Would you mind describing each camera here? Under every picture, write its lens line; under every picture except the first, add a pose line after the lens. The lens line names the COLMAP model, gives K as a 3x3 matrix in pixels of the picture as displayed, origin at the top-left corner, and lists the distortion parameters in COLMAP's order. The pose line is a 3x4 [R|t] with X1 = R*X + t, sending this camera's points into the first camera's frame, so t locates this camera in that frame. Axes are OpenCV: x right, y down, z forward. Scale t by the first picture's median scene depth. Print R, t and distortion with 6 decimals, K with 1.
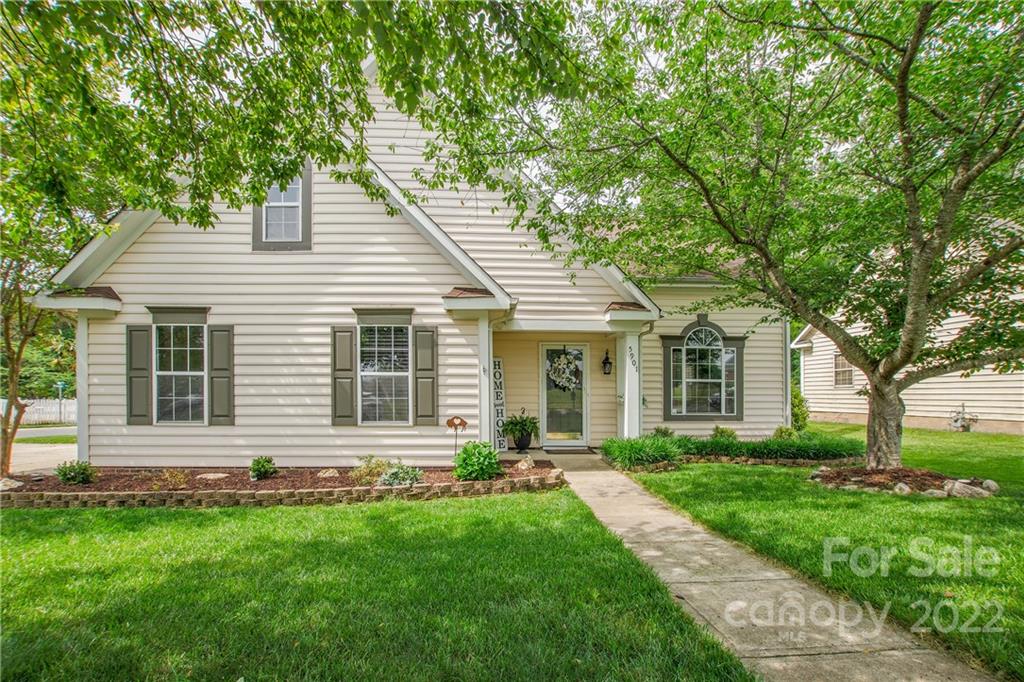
lens RADIAL K [[451.0, 0, 477.9], [0, 451.0, 401.4], [0, 0, 1]] dist [-0.001527, -0.000404]
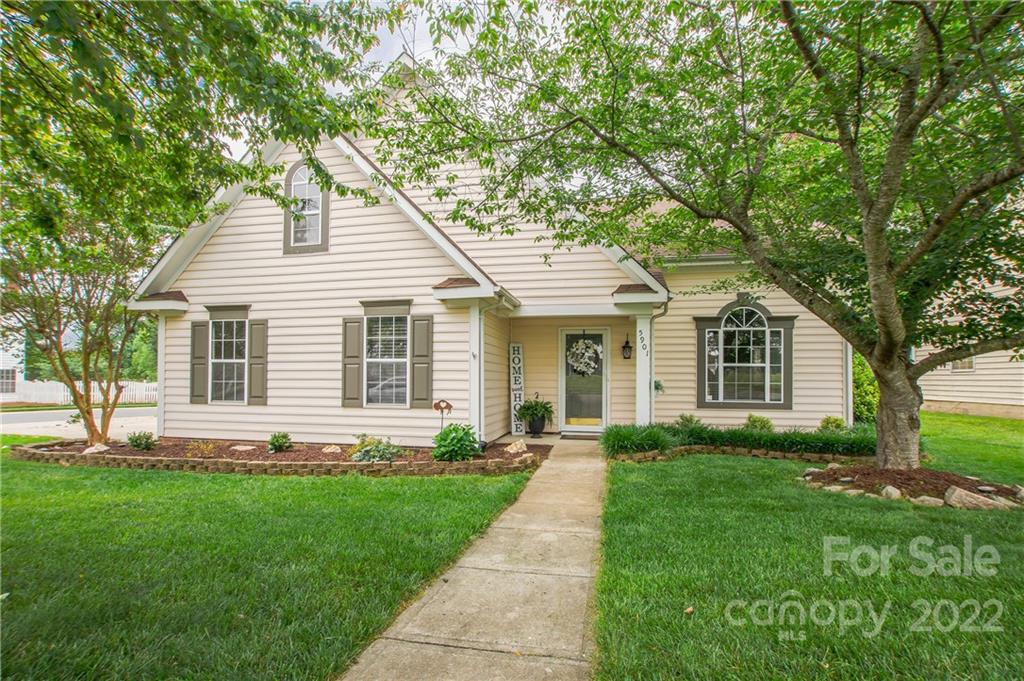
lens RADIAL K [[442.3, 0, 510.6], [0, 442.3, 380.0], [0, 0, 1]] dist [-0.000635, 0.000007]
pose [[0.974882, 0.003839, -0.222689, 0.326368], [-0.006654, 0.999907, -0.011890, -0.002245], [0.222623, 0.013073, 0.974817, 0.023504]]
